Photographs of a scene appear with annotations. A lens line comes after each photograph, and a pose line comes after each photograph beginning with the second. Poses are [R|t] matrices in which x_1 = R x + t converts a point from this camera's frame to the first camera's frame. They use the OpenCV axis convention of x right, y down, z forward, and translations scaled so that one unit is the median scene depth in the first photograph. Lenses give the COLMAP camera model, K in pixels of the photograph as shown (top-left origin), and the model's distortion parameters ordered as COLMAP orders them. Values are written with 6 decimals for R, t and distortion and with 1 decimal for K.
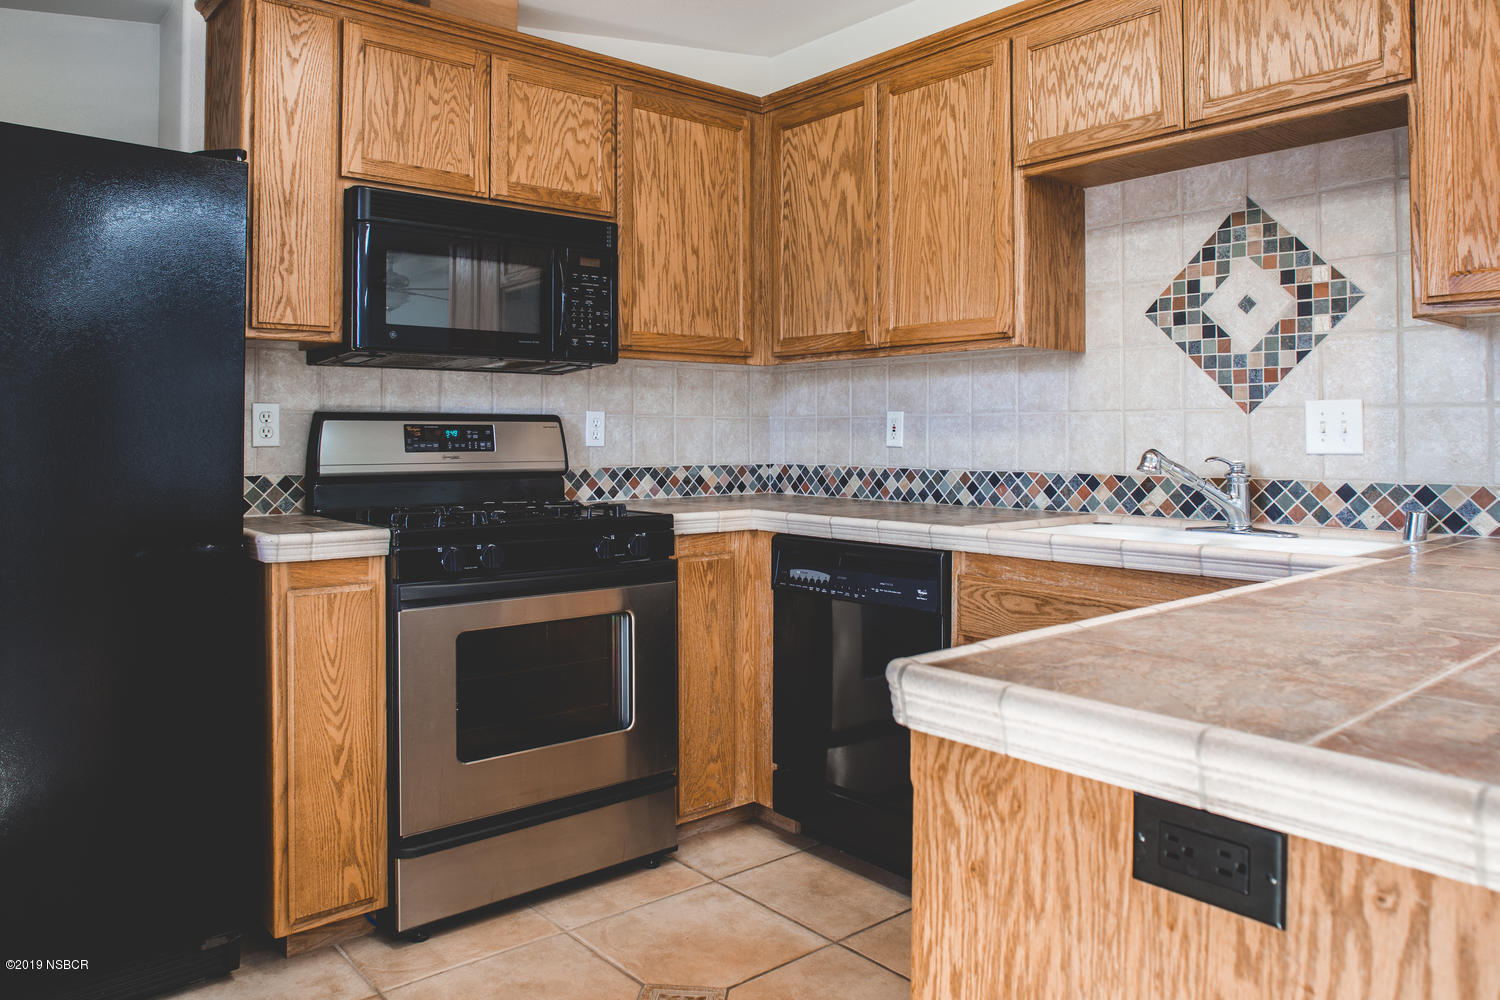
lens RADIAL K [[1065.8, 0, 741.4], [0, 1065.8, 430.7], [0, 0, 1]] dist [-0.072347, 0.054768]
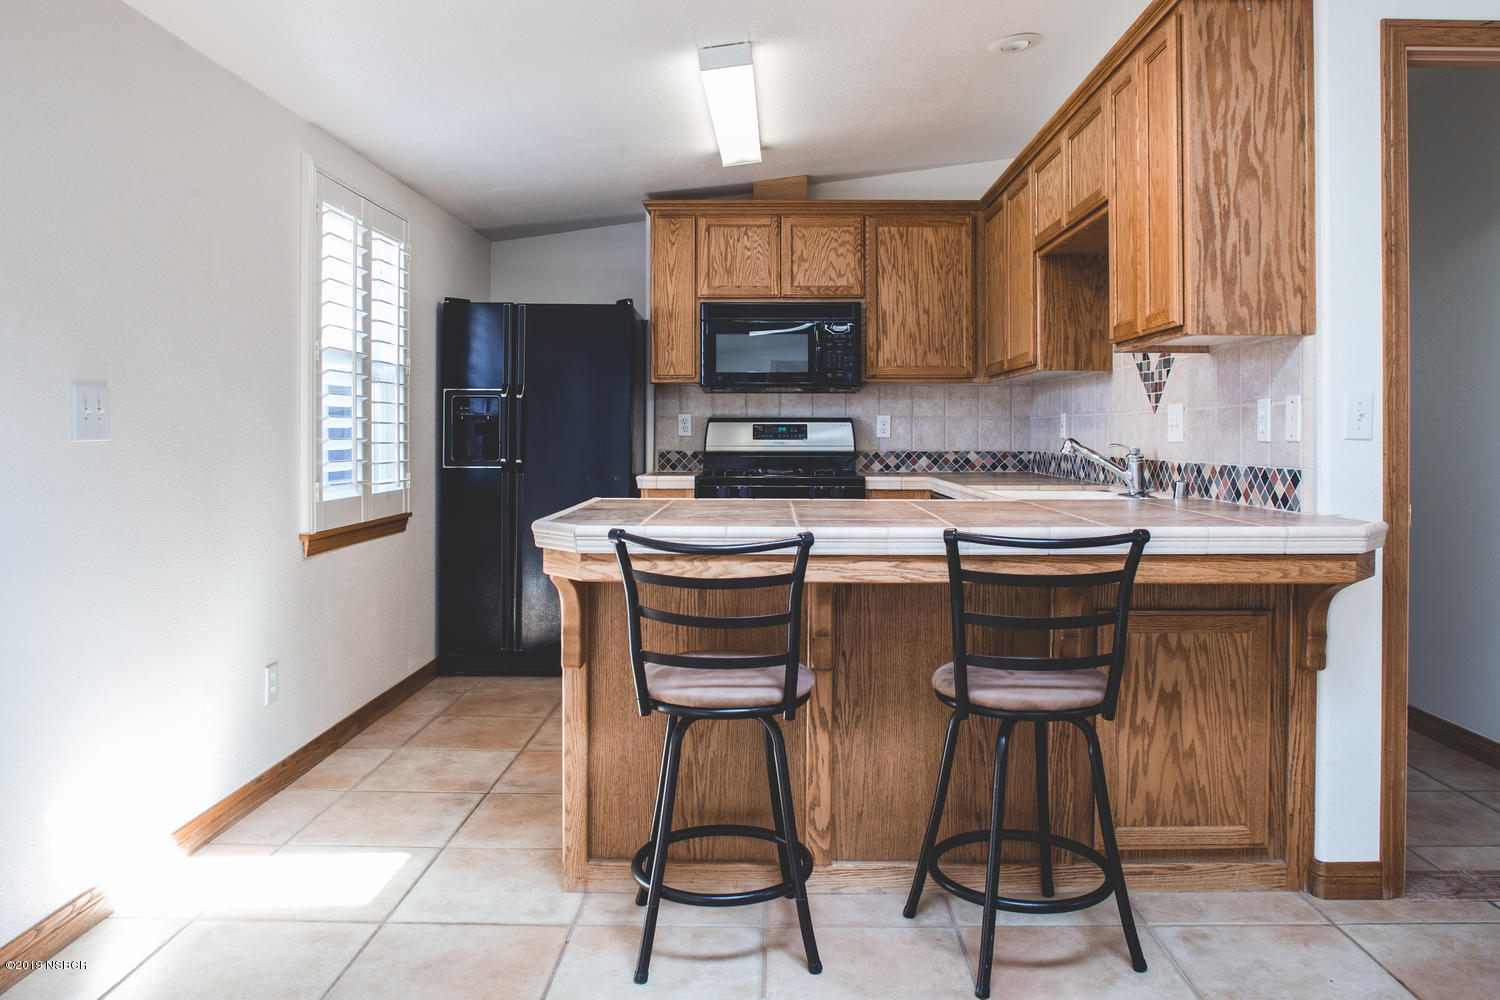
lens RADIAL K [[1065.8, 0, 741.4], [0, 1065.8, 430.7], [0, 0, 1]] dist [-0.072347, 0.054768]
pose [[0.746156, -0.001245, -0.665770, 0.827512], [0.002216, 0.999997, 0.000614, 0.003603], [0.665767, -0.001933, 0.746157, -0.349888]]
